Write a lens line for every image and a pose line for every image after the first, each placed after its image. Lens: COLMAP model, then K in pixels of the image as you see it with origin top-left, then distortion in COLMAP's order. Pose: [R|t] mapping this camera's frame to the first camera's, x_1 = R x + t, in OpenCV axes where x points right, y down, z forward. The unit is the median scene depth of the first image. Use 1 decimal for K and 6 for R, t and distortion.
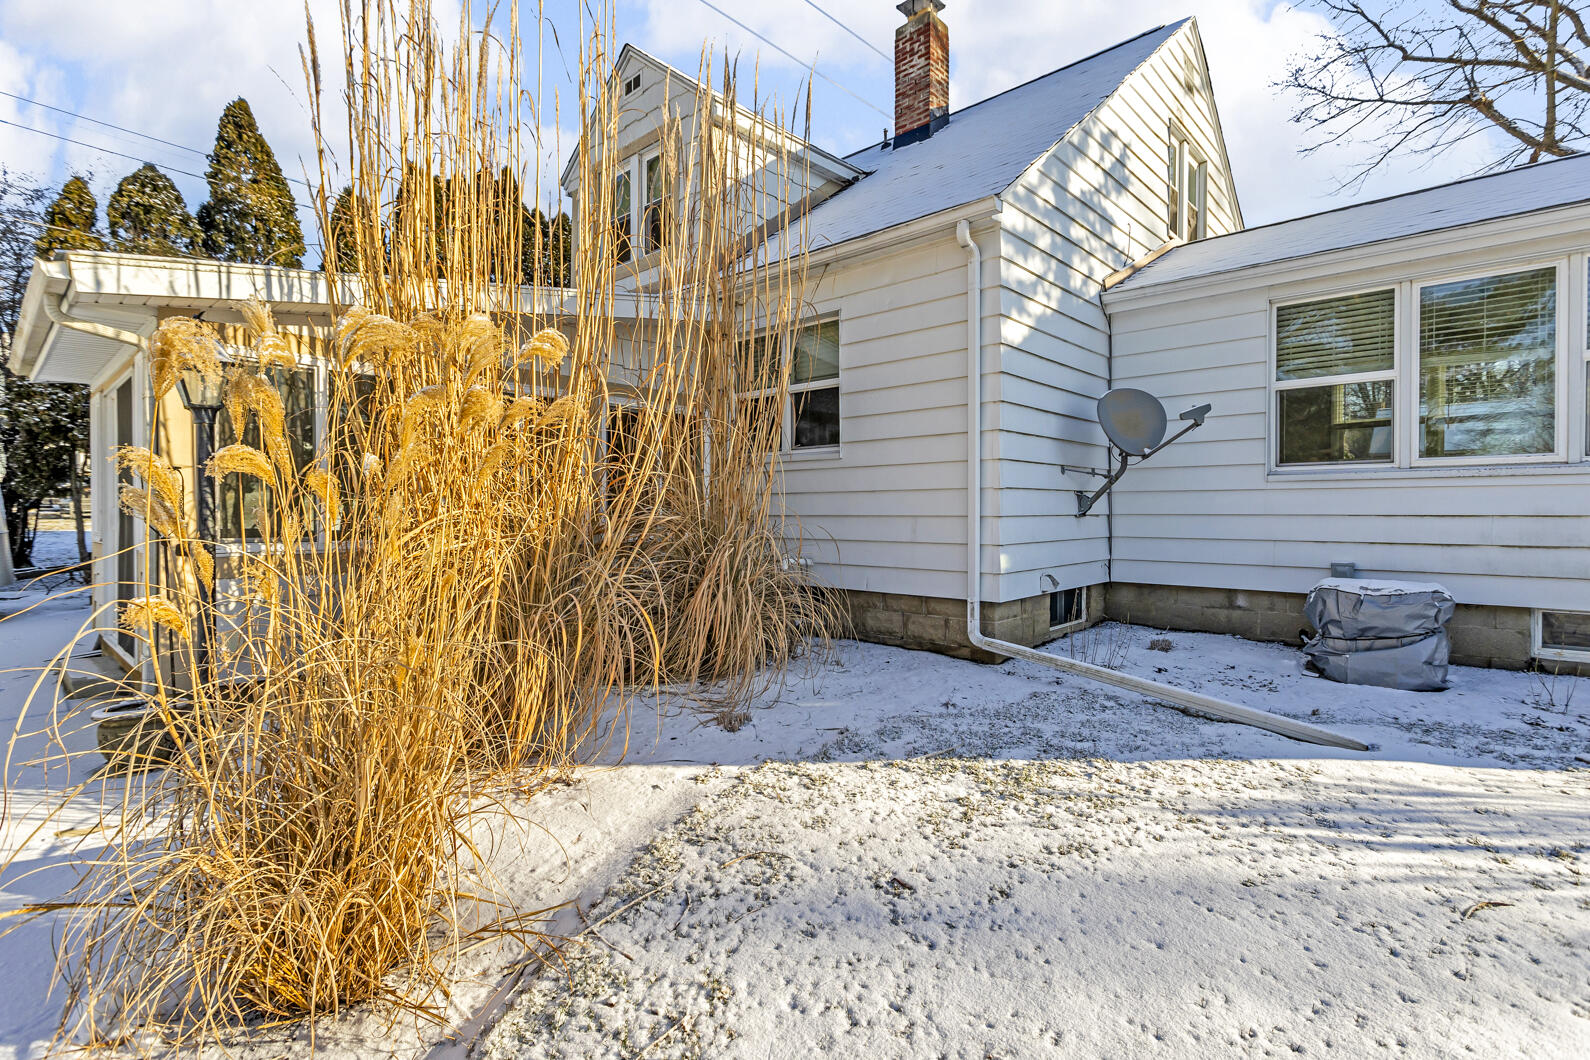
lens RADIAL K [[758.3, 0, 798.1], [0, 758.3, 512.2], [0, 0, 1]] dist [0.002084, 0.000502]
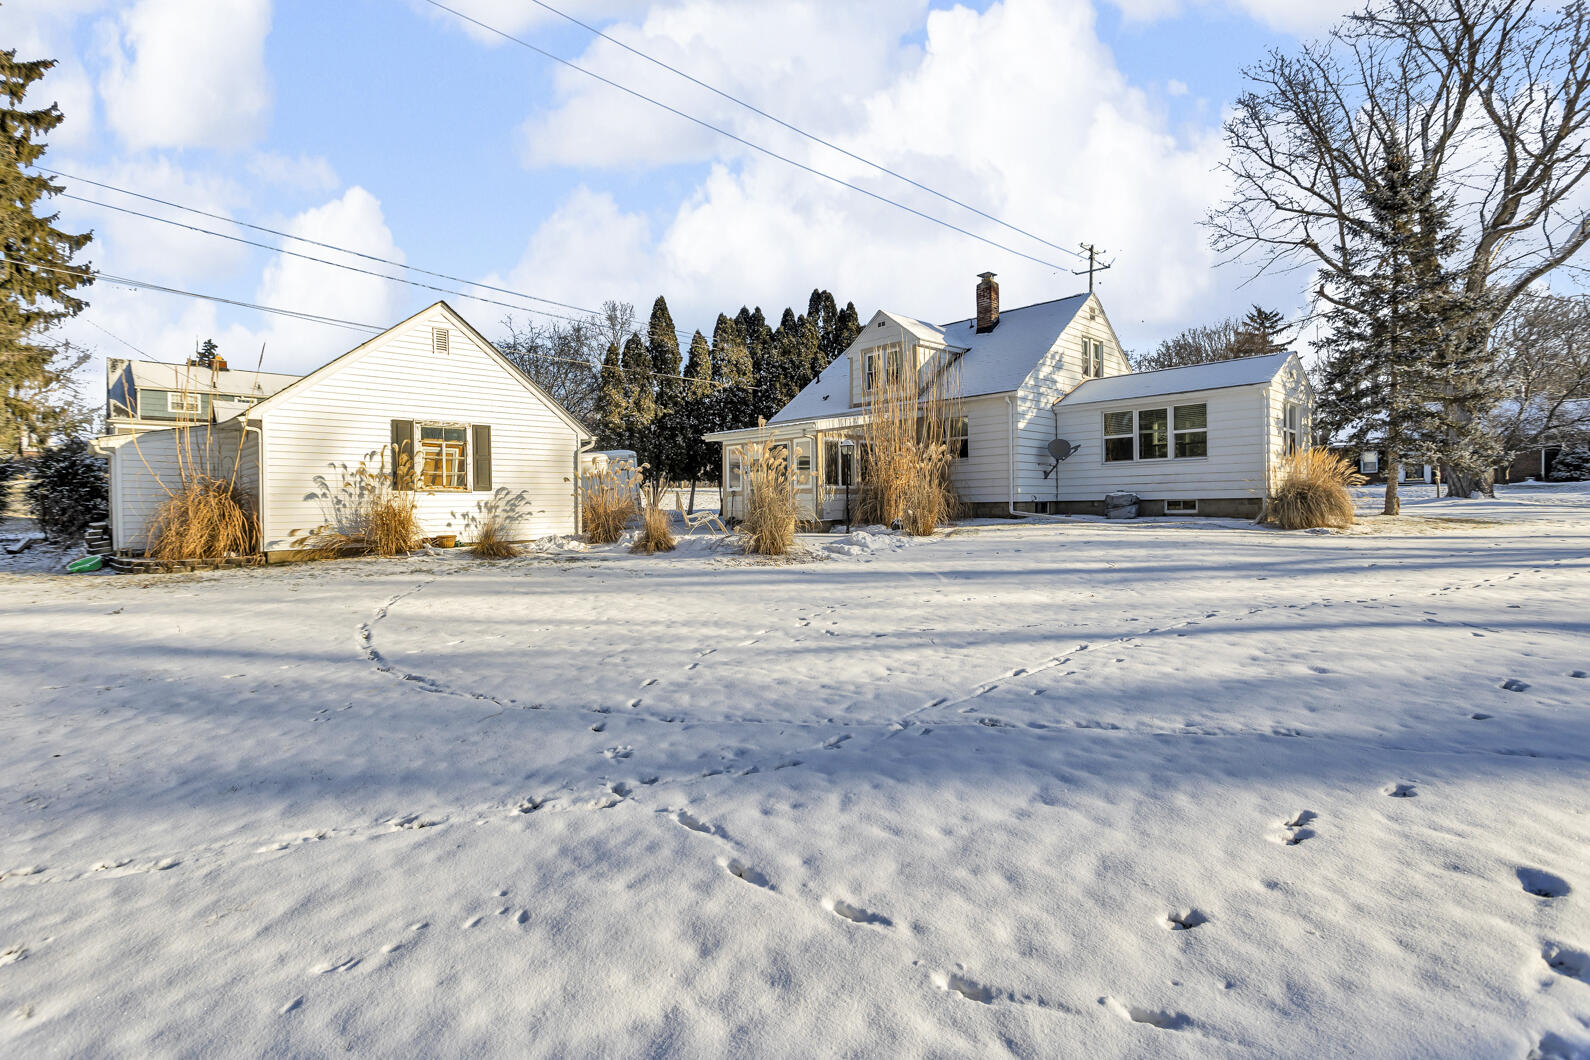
lens RADIAL K [[772.2, 0, 788.5], [0, 772.2, 490.9], [0, 0, 1]] dist [-0.000496, 0.000004]
pose [[0.997994, -0.012327, -0.062097, -0.488381], [0.010968, 0.999694, -0.022179, 0.113755], [0.062352, 0.021453, 0.997824, -2.232362]]
